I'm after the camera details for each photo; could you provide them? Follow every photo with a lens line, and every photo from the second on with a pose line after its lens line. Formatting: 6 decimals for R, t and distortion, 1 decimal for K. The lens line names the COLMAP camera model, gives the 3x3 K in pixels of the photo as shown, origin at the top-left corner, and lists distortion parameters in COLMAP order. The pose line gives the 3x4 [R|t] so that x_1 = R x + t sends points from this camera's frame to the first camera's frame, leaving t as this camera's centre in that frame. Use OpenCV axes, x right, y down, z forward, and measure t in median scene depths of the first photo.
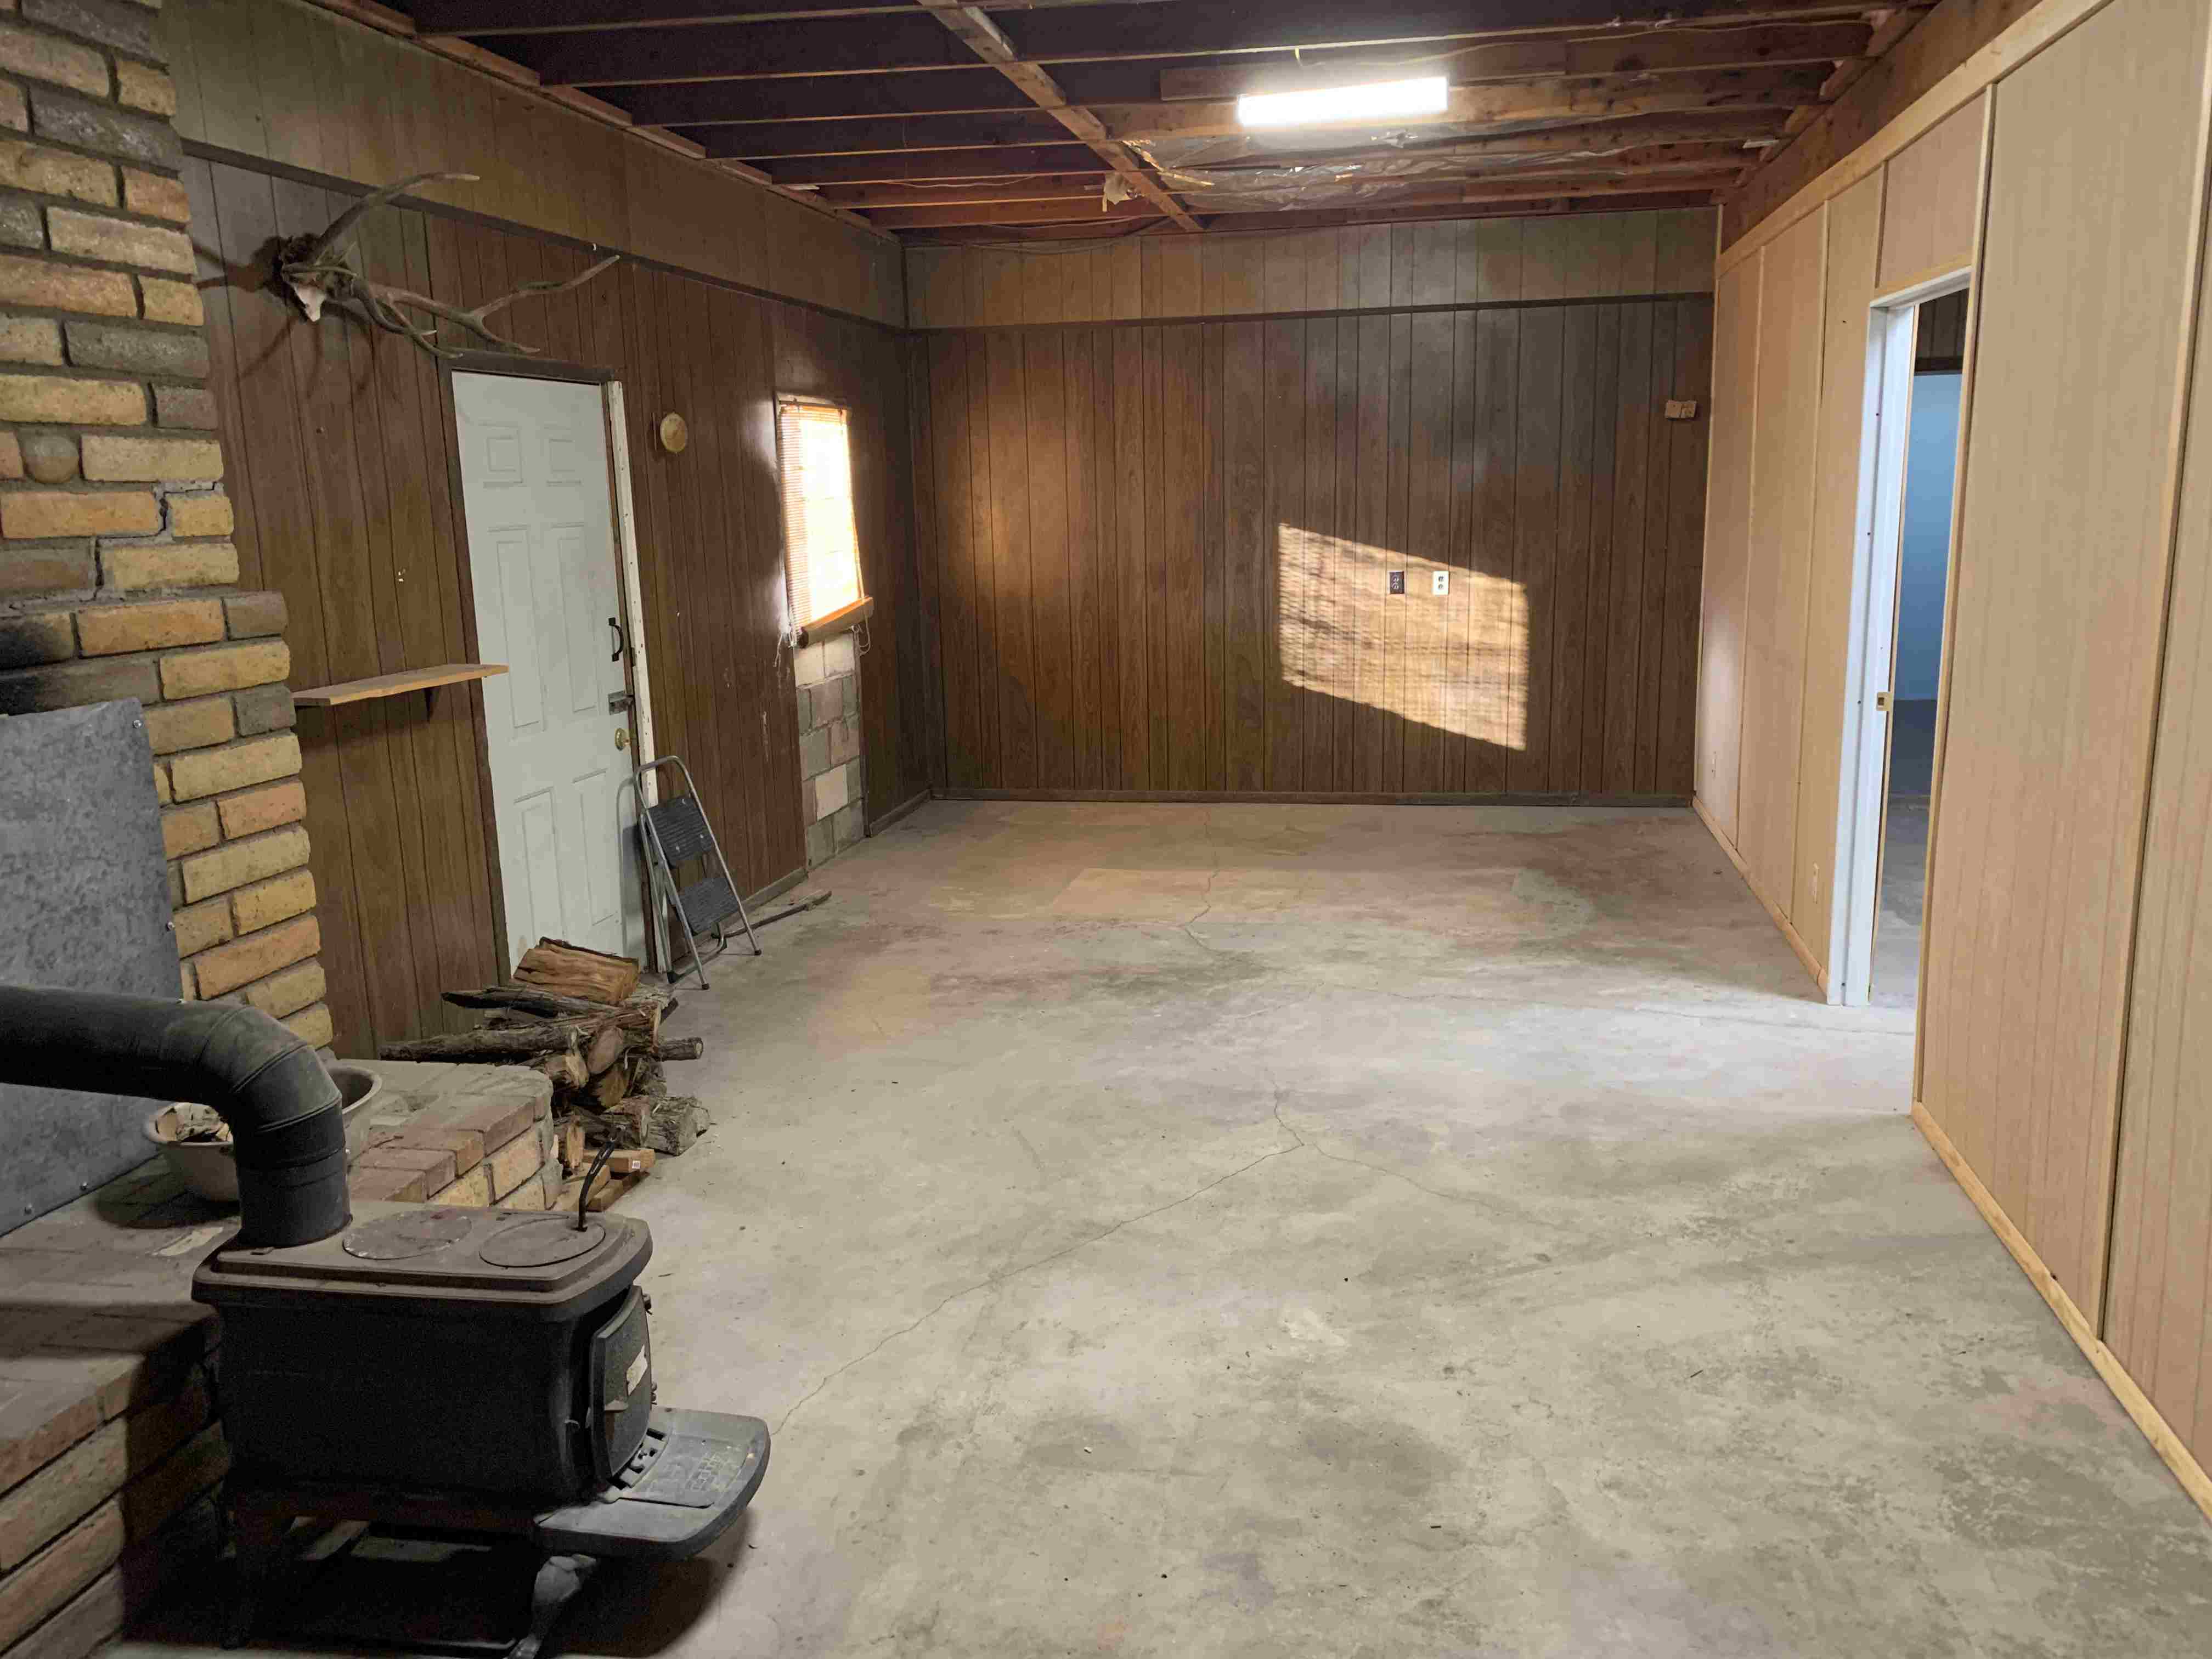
lens RADIAL K [[1732.4, 0, 1108.9], [0, 1732.4, 832.1], [0, 0, 1]] dist [0.004312, -0.003078]
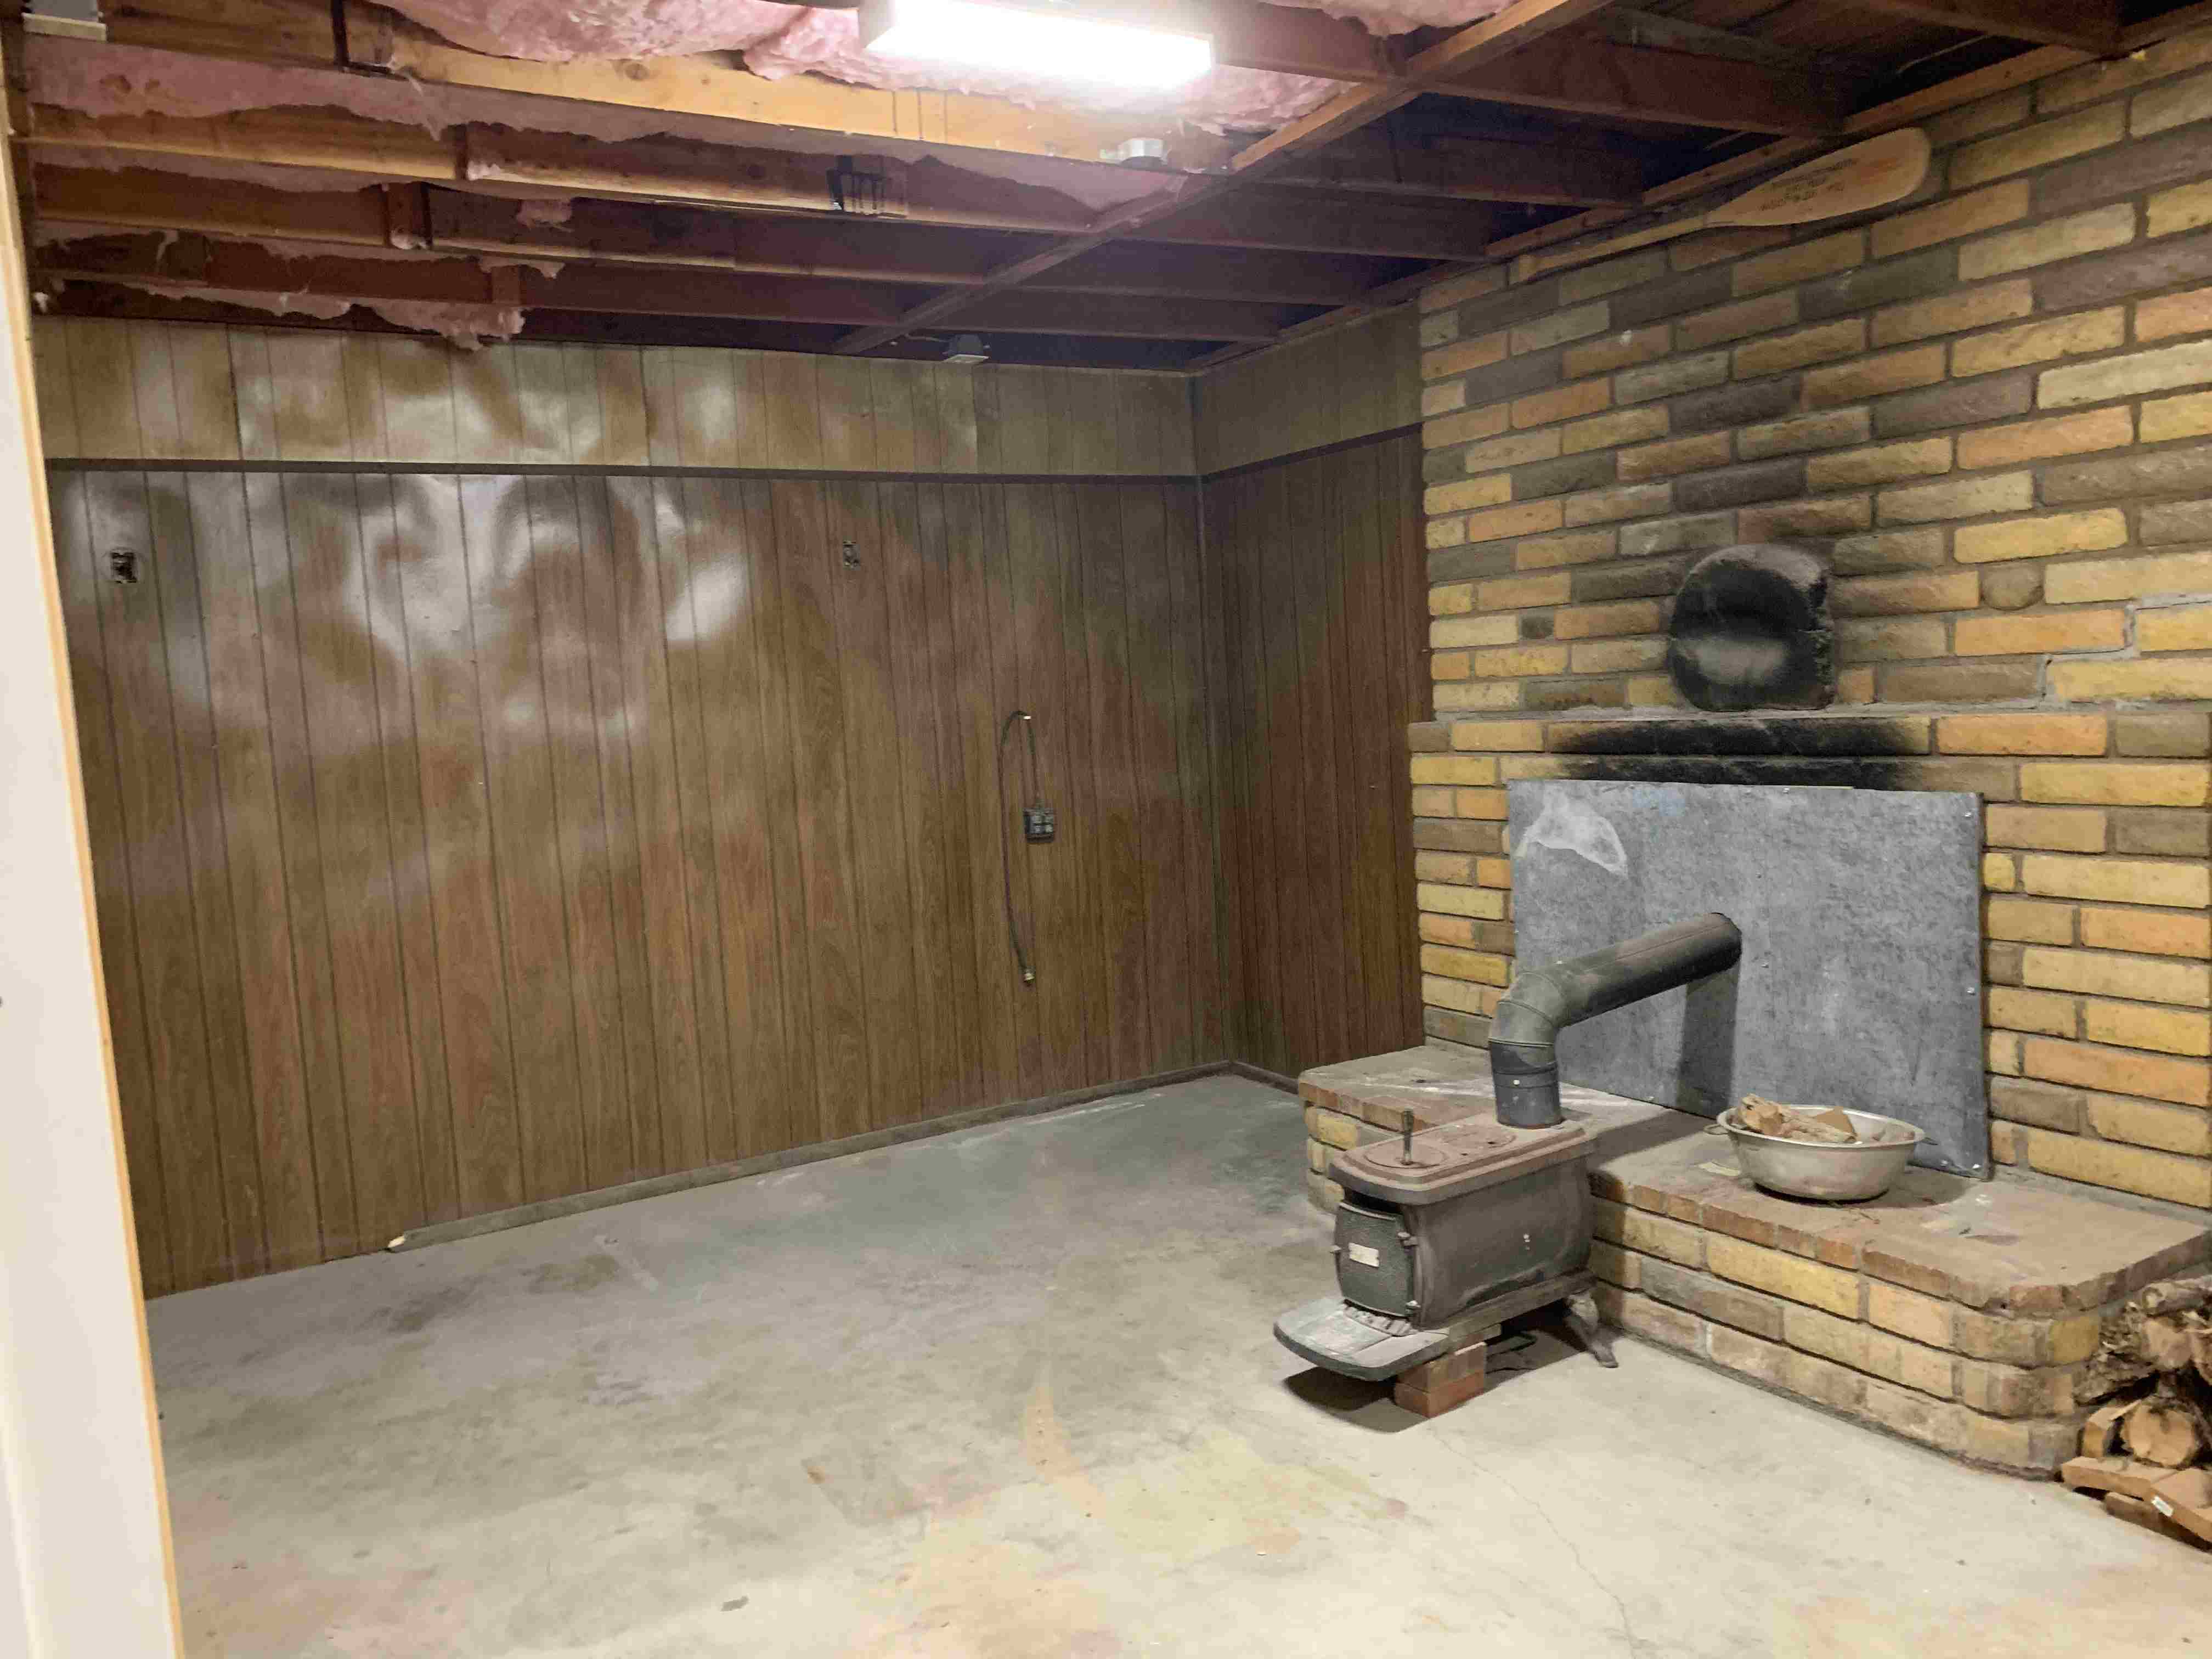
lens RADIAL K [[1732.4, 0, 1107.9], [0, 1732.4, 828.2], [0, 0, 1]] dist [0.004312, -0.003078]
pose [[-0.749069, 0.125787, -0.650440, 0.621642], [-0.049157, 0.968550, 0.243917, -0.302008], [0.660665, 0.214684, -0.719327, 1.417775]]
